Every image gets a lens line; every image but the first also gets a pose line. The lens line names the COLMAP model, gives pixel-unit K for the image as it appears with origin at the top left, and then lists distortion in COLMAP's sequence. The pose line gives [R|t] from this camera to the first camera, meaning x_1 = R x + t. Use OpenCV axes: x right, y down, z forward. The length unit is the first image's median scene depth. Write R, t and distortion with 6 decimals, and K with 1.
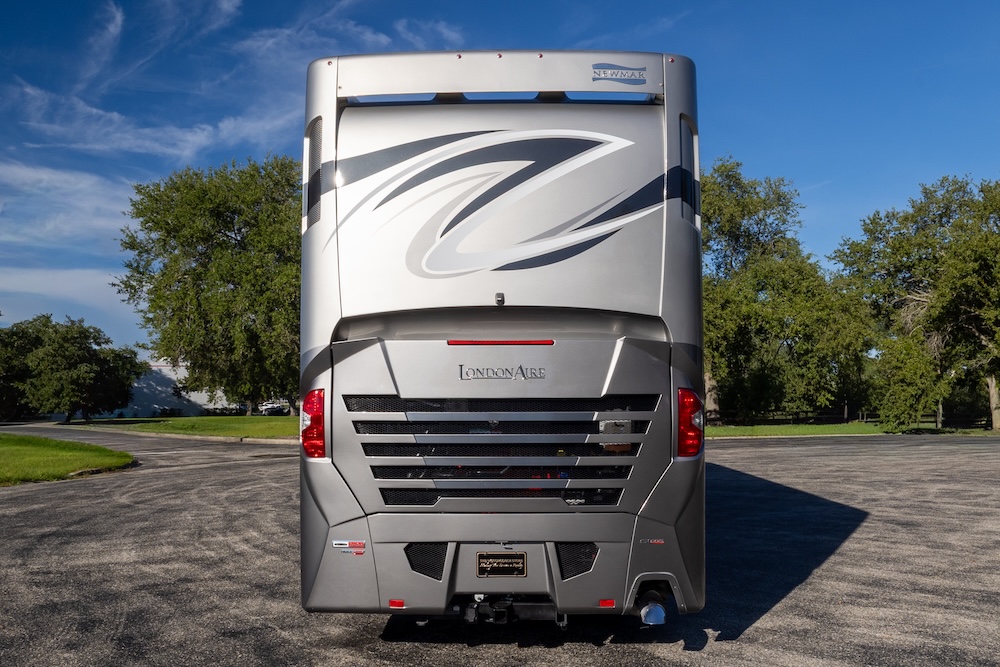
lens RADIAL K [[740.9, 0, 500.0], [0, 740.9, 333.5], [0, 0, 1]] dist [0.008096, -0.003140]
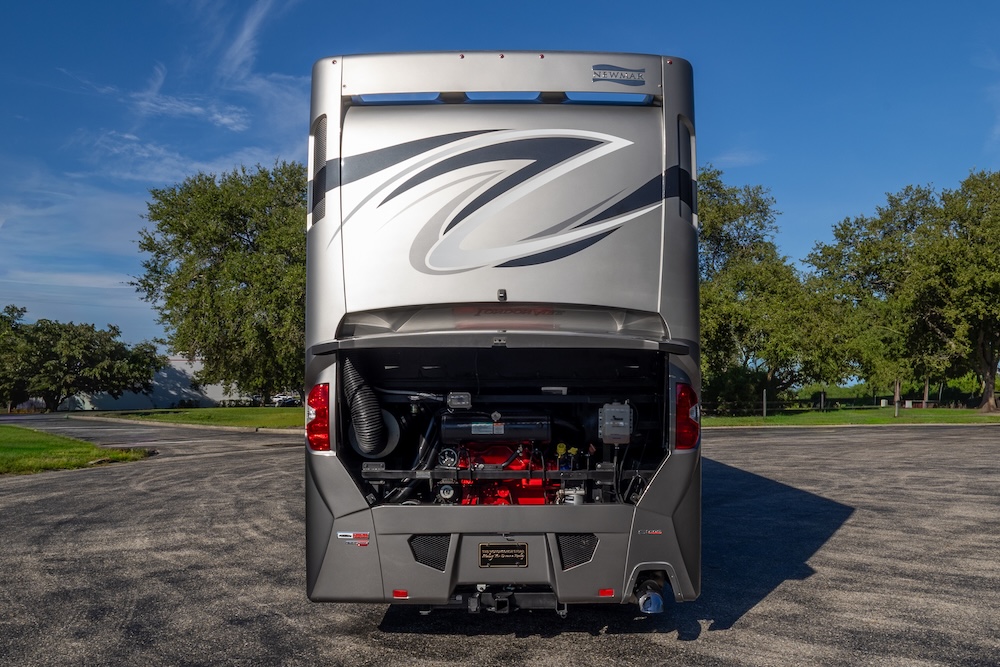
lens RADIAL K [[814.2, 0, 531.2], [0, 814.2, 334.8], [0, 0, 1]] dist [0.004799, 0.008198]
pose [[0.999775, 0.001875, 0.021147, 0.018578], [-0.002129, 0.999926, 0.011968, -0.006070], [-0.021123, -0.012011, 0.999705, -0.136178]]
